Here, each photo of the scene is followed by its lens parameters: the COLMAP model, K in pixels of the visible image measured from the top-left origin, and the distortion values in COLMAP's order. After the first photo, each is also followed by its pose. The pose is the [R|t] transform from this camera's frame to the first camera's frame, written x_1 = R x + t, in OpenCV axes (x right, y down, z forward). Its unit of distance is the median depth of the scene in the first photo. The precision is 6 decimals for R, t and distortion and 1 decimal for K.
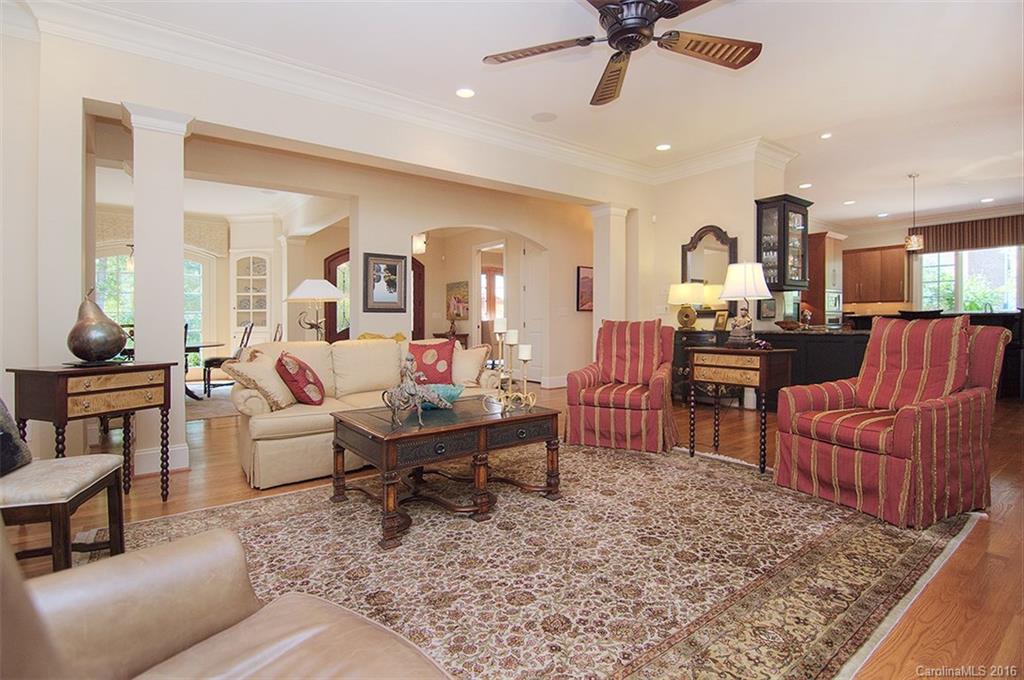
lens RADIAL K [[505.5, 0, 510.0], [0, 505.5, 323.0], [0, 0, 1]] dist [-0.022077, -0.000381]
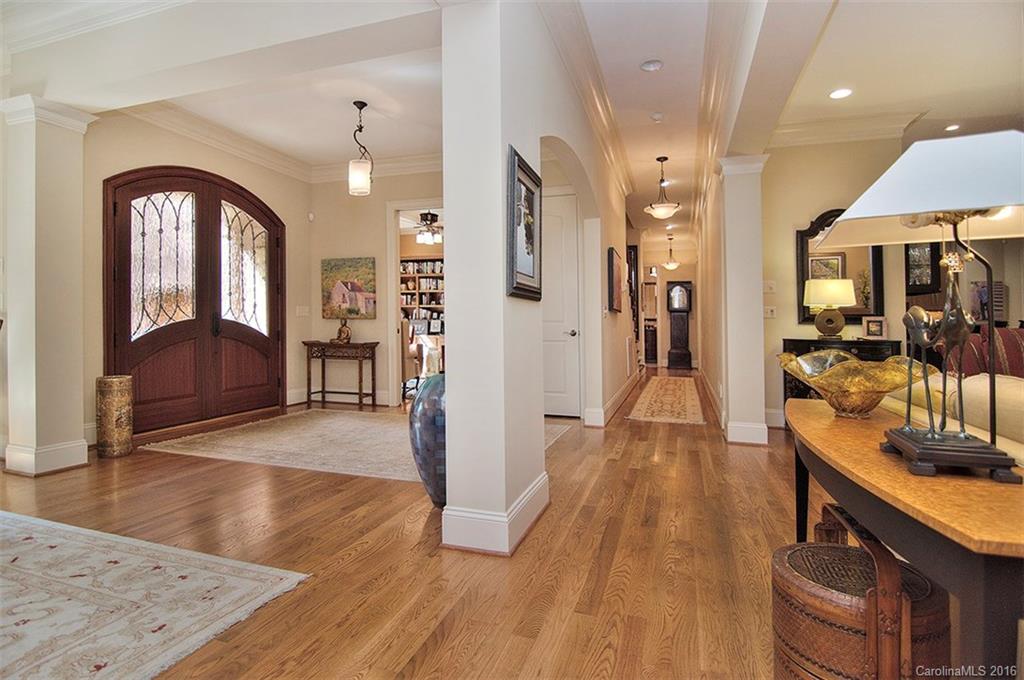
lens RADIAL K [[505.5, 0, 510.0], [0, 505.5, 323.0], [0, 0, 1]] dist [-0.022077, -0.000381]
pose [[0.824914, 0.018154, 0.564966, -0.296554], [-0.014780, 0.999835, -0.010548, 0.002119], [-0.565065, 0.000351, 0.825046, 0.393666]]
